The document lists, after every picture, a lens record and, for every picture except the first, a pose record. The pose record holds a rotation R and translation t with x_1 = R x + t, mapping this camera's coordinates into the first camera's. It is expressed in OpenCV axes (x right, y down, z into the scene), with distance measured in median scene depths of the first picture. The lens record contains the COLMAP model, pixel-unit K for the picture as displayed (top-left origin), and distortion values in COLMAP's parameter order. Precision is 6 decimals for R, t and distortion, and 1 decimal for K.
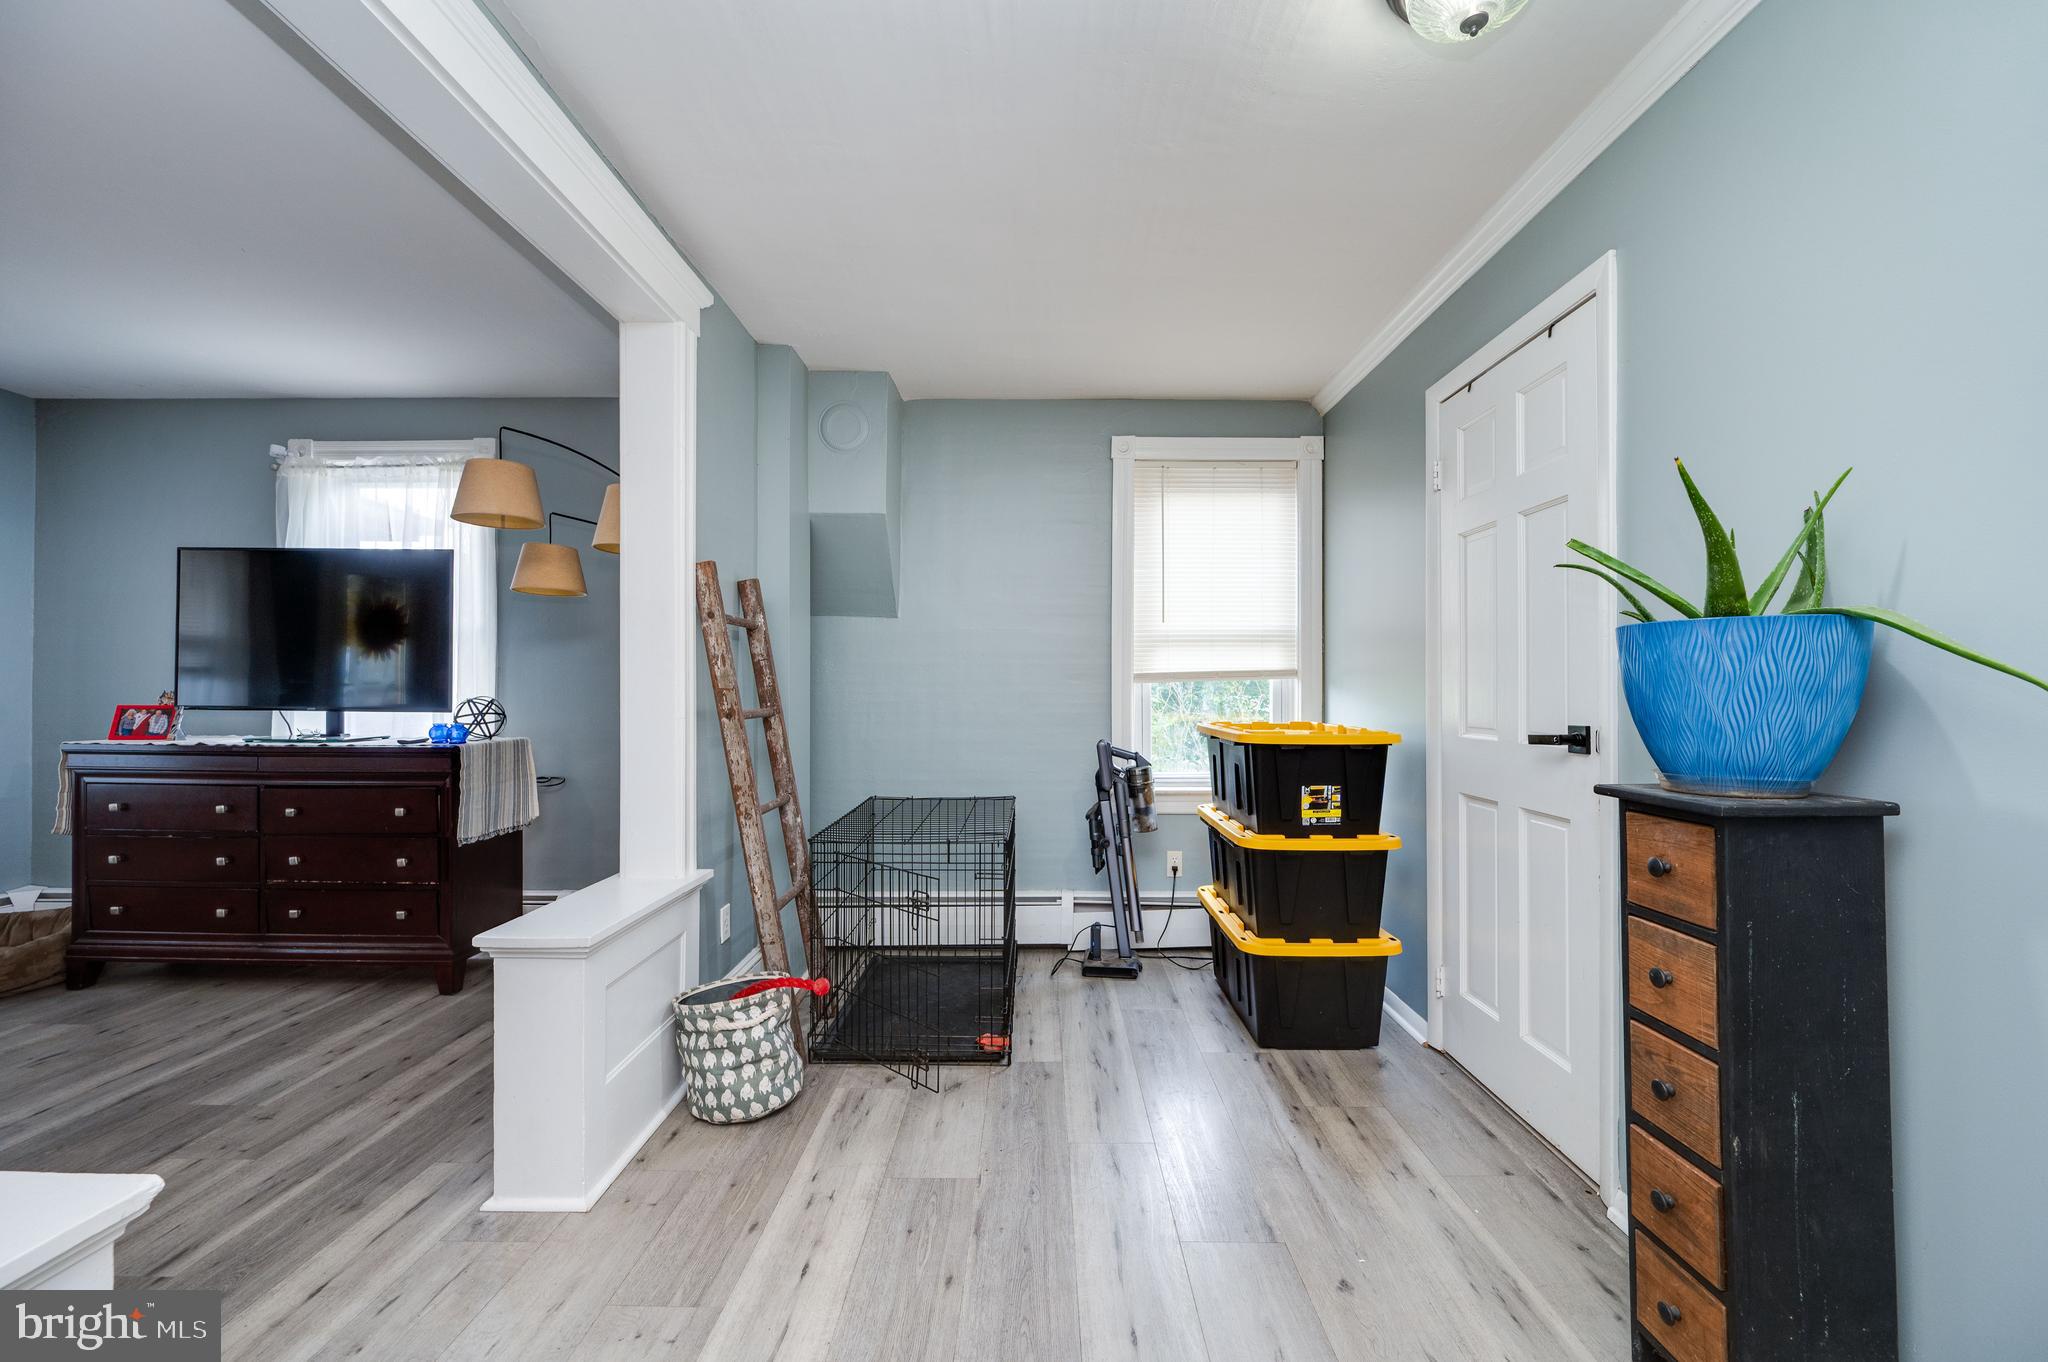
lens RADIAL K [[802.1, 0, 1017.2], [0, 802.1, 691.2], [0, 0, 1]] dist [-0.000282, -0.000150]
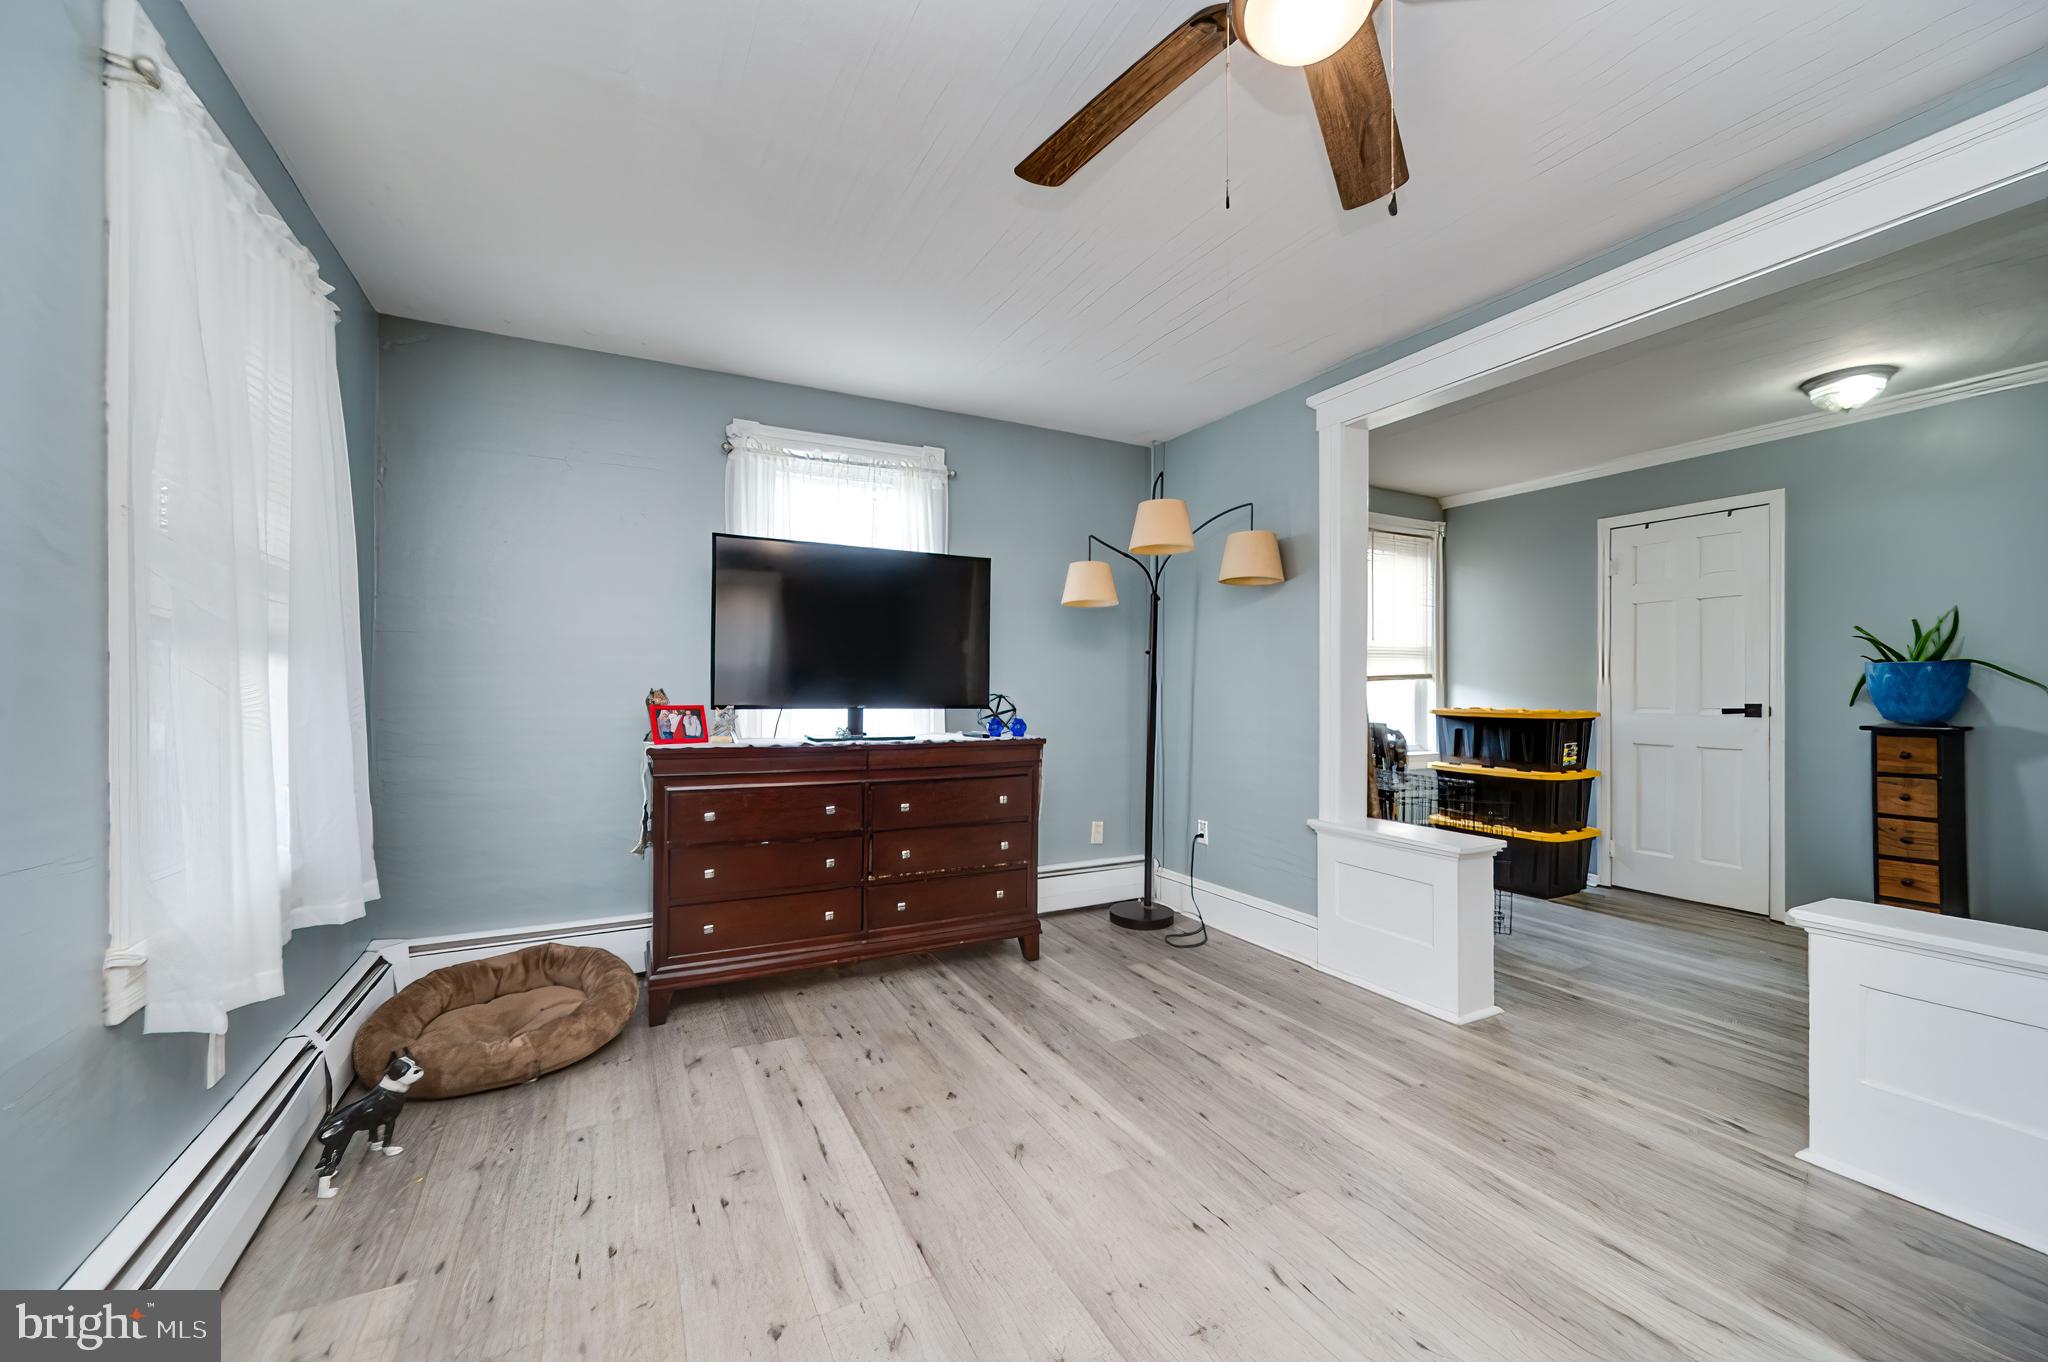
lens RADIAL K [[810.3, 0, 1027.0], [0, 810.3, 685.8], [0, 0, 1]] dist [0.002281, 0.000156]
pose [[0.879646, -0.000022, 0.475629, -1.244663], [0.001473, 0.999995, -0.002677, -0.001519], [-0.475627, 0.003056, 0.879642, 0.012022]]
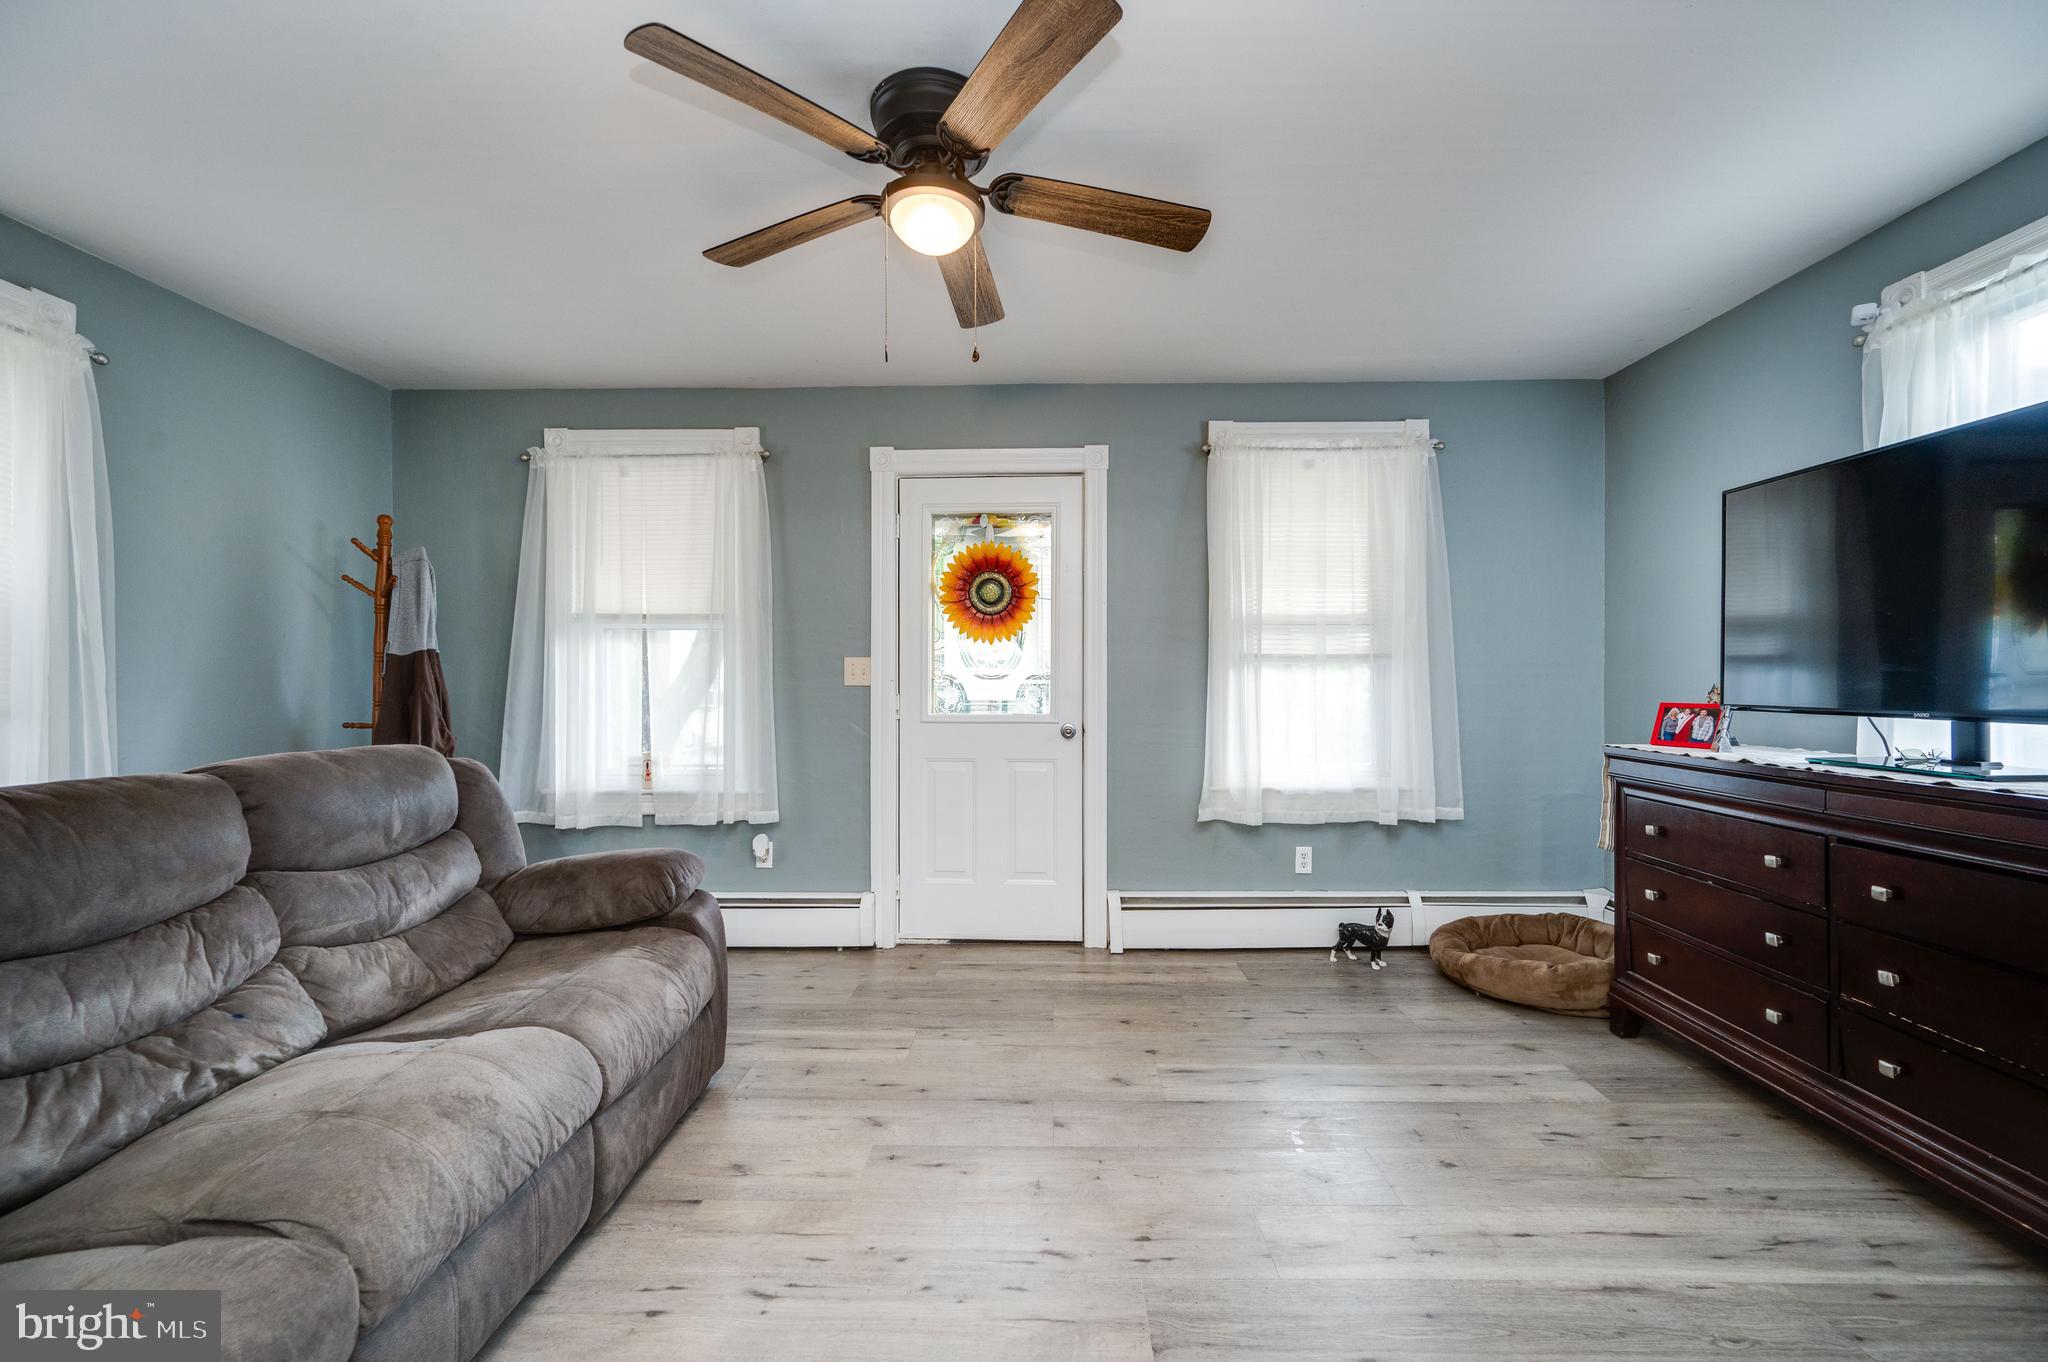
lens RADIAL K [[803.9, 0, 1034.5], [0, 803.9, 683.9], [0, 0, 1]] dist [-0.002102, -0.000425]
pose [[-0.001926, -0.005015, -0.999986, -0.319892], [0.001705, 0.999986, -0.005018, 0.001604], [0.999997, -0.001714, -0.001917, 0.383546]]
